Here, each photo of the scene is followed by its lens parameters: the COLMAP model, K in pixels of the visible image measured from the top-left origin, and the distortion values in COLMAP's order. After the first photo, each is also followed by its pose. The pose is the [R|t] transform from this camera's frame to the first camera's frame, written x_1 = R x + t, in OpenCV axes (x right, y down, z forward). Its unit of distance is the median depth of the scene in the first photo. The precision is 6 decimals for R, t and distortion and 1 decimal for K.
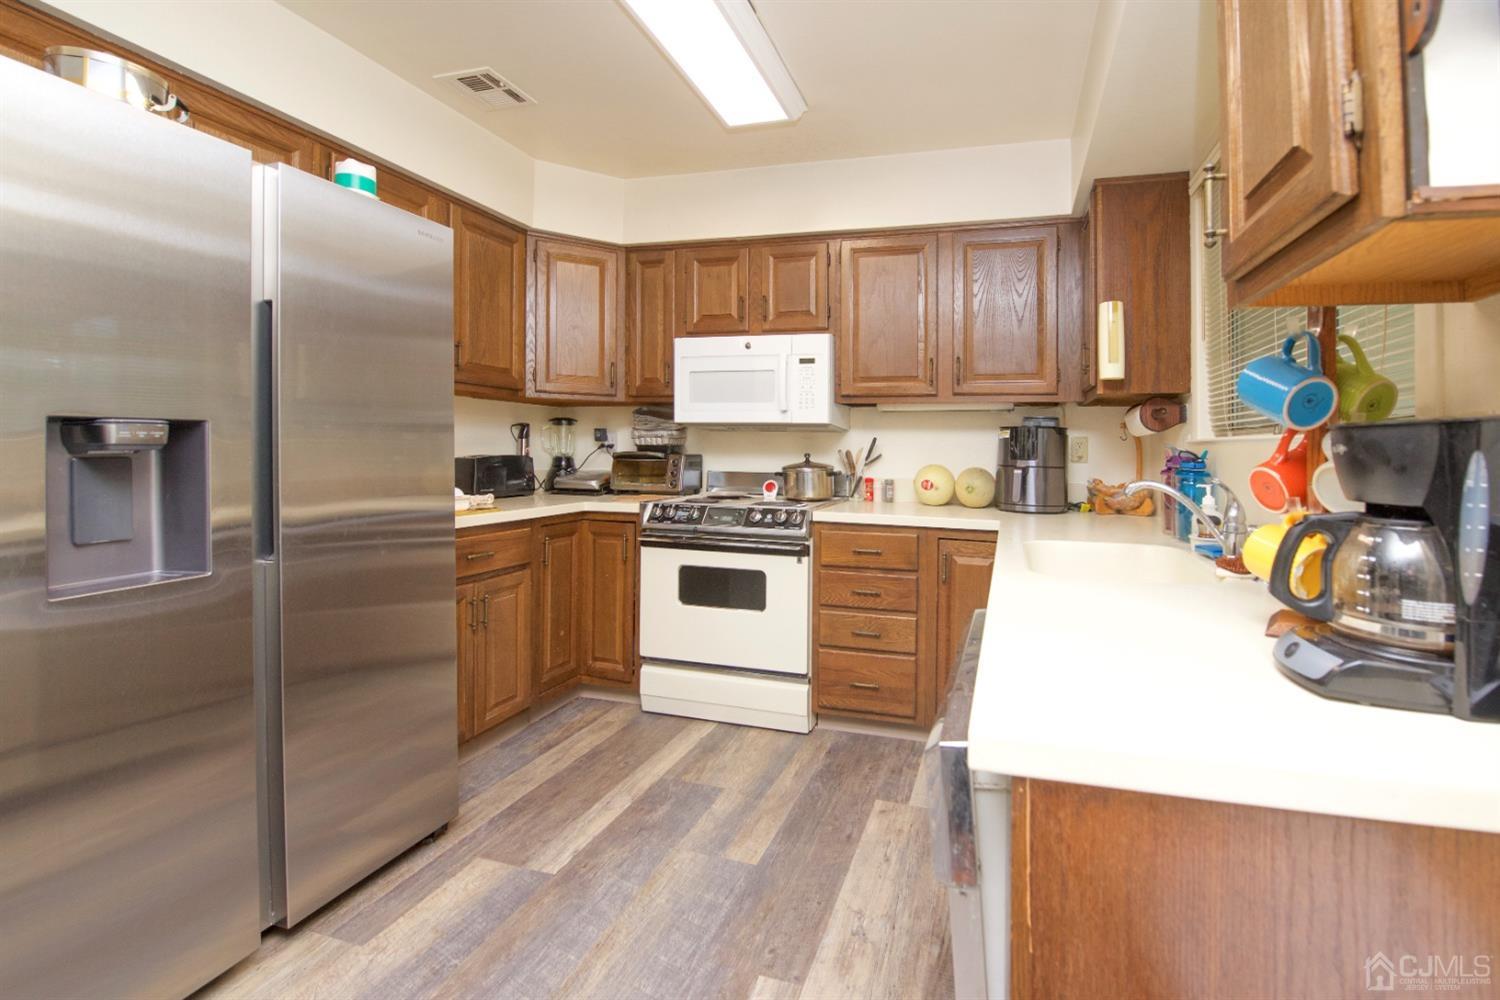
lens RADIAL K [[610.9, 0, 750.2], [0, 610.9, 453.9], [0, 0, 1]] dist [-0.016647, -0.000267]
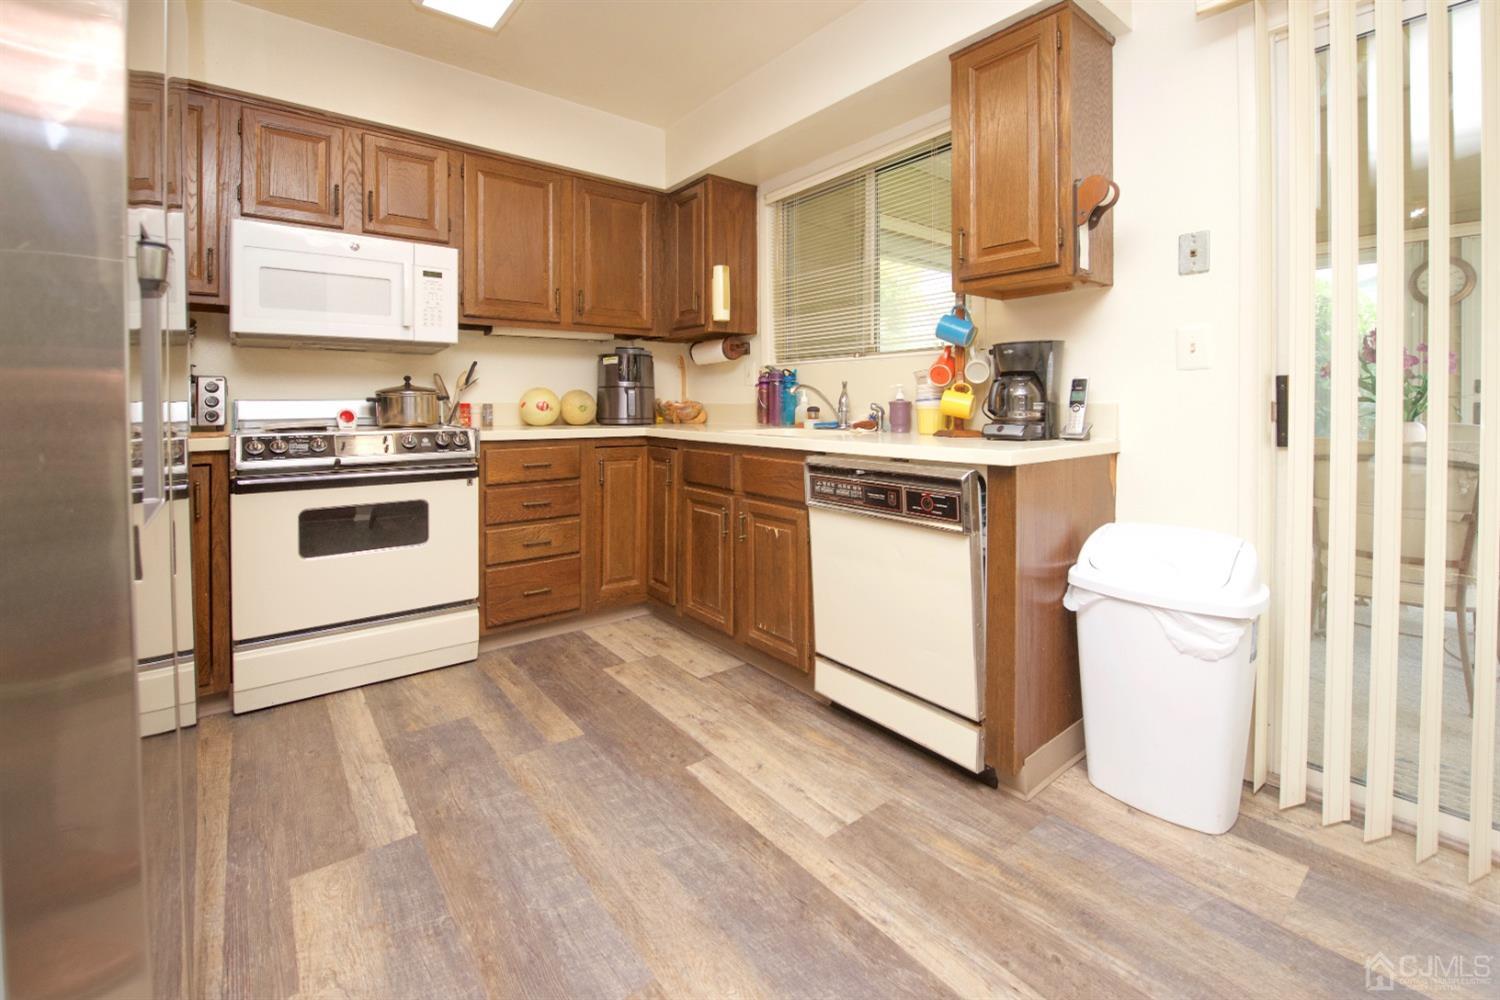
lens RADIAL K [[628.7, 0, 748.4], [0, 628.7, 410.0], [0, 0, 1]] dist [-0.020259, -0.000285]
pose [[0.611429, -0.026044, 0.790870, -0.496885], [0.008311, 0.999614, 0.026494, 0.043865], [-0.791255, -0.009626, 0.611410, 0.054161]]
